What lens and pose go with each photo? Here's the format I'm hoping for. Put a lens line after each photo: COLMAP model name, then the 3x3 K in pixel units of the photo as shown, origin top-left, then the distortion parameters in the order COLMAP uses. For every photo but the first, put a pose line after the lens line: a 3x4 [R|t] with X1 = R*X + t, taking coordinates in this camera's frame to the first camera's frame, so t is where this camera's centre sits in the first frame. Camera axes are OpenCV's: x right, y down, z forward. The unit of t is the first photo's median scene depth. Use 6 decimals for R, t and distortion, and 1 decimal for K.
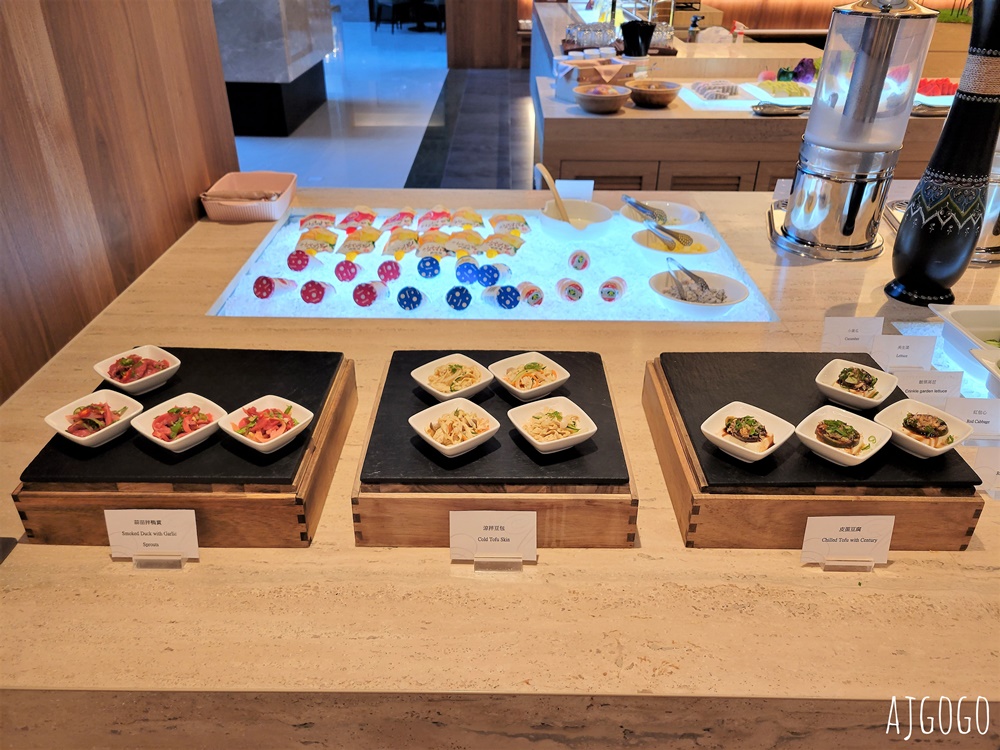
lens RADIAL K [[756.1, 0, 501.7], [0, 756.1, 374.1], [0, 0, 1]] dist [0.038111, -0.020489]
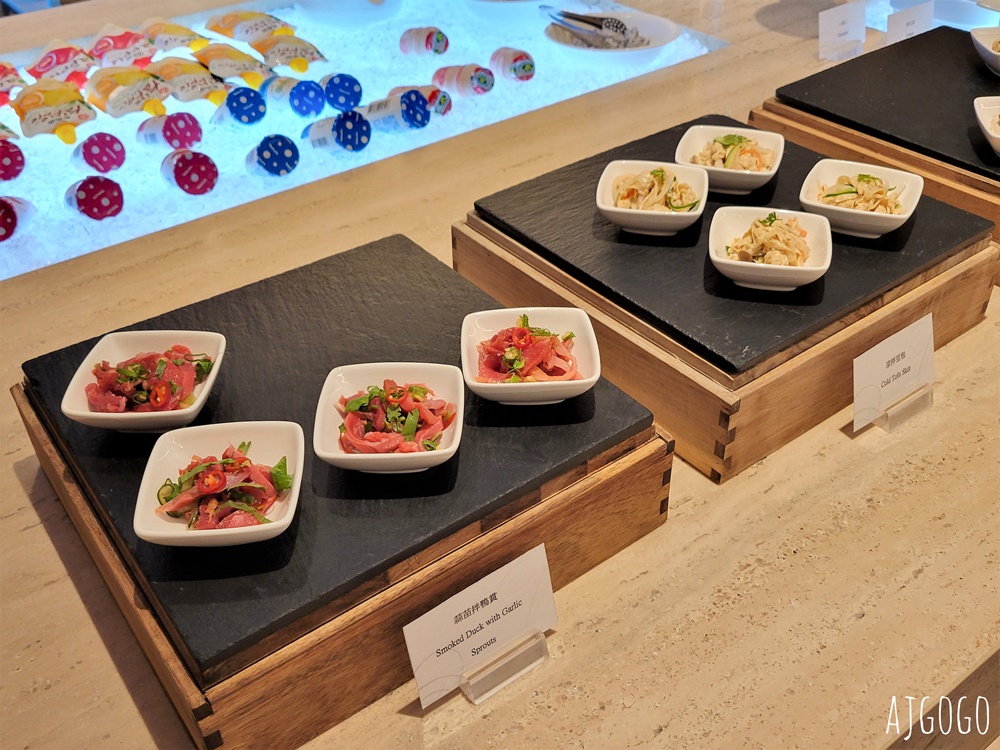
lens RADIAL K [[972.2, 0, 500.6], [0, 972.2, 382.3], [0, 0, 1]] dist [0.016231, 0.000000]
pose [[0.799884, -0.390548, 0.455694, -0.533511], [0.328334, 0.920358, 0.212456, -0.055933], [-0.502376, -0.020320, 0.864410, 0.346080]]
